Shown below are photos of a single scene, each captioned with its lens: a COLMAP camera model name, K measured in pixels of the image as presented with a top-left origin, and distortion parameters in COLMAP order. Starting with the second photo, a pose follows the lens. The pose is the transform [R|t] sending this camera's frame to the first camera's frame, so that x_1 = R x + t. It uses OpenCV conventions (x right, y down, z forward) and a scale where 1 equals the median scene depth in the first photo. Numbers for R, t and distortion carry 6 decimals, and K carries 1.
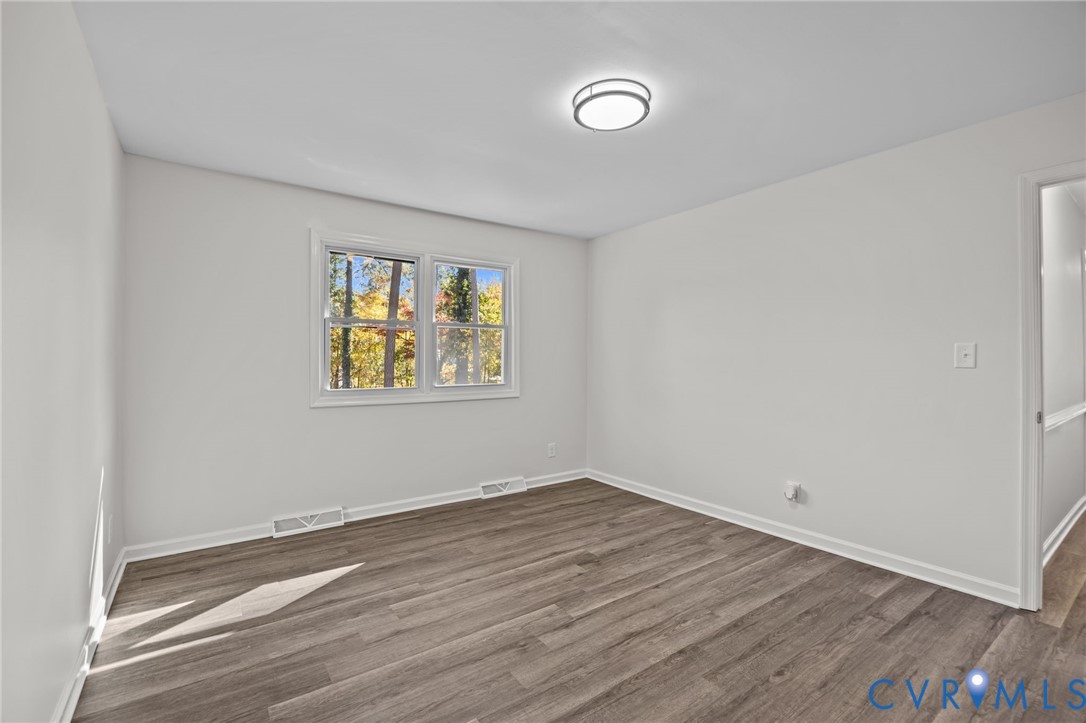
lens RADIAL K [[411.0, 0, 537.1], [0, 411.0, 357.7], [0, 0, 1]] dist [-0.001985, -0.000086]
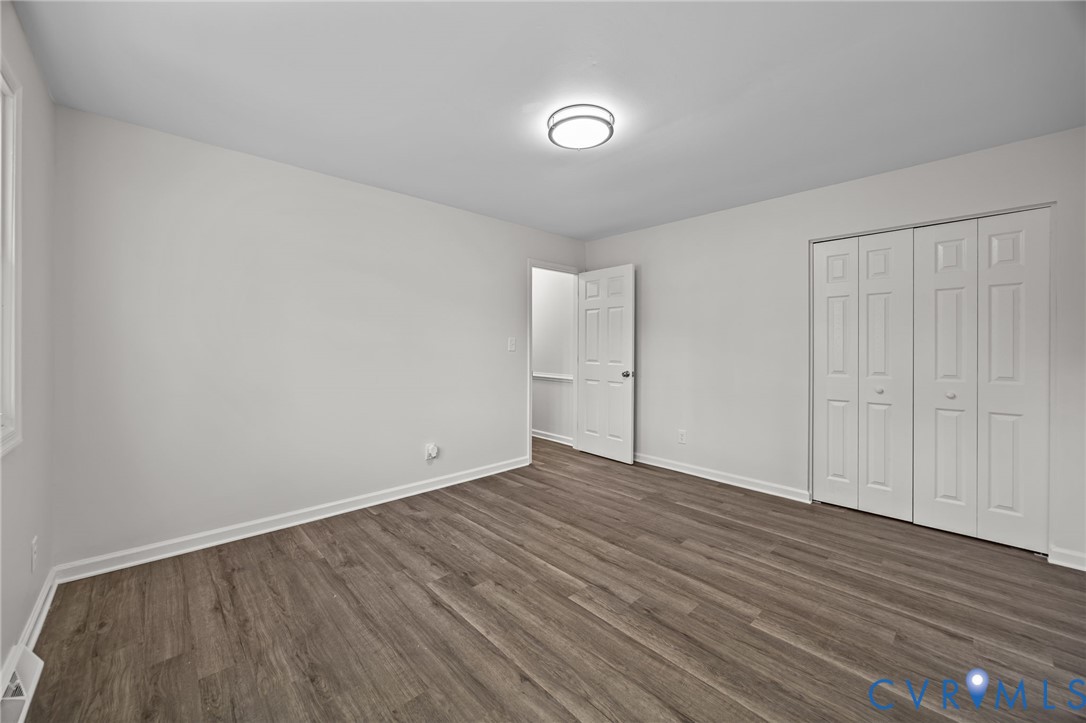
lens RADIAL K [[411.0, 0, 537.1], [0, 411.0, 357.7], [0, 0, 1]] dist [-0.001985, -0.000086]
pose [[-0.055211, -0.027916, 0.998084, -0.733884], [-0.010418, 0.999571, 0.027382, 0.026140], [-0.998420, -0.008886, -0.055478, 0.950979]]
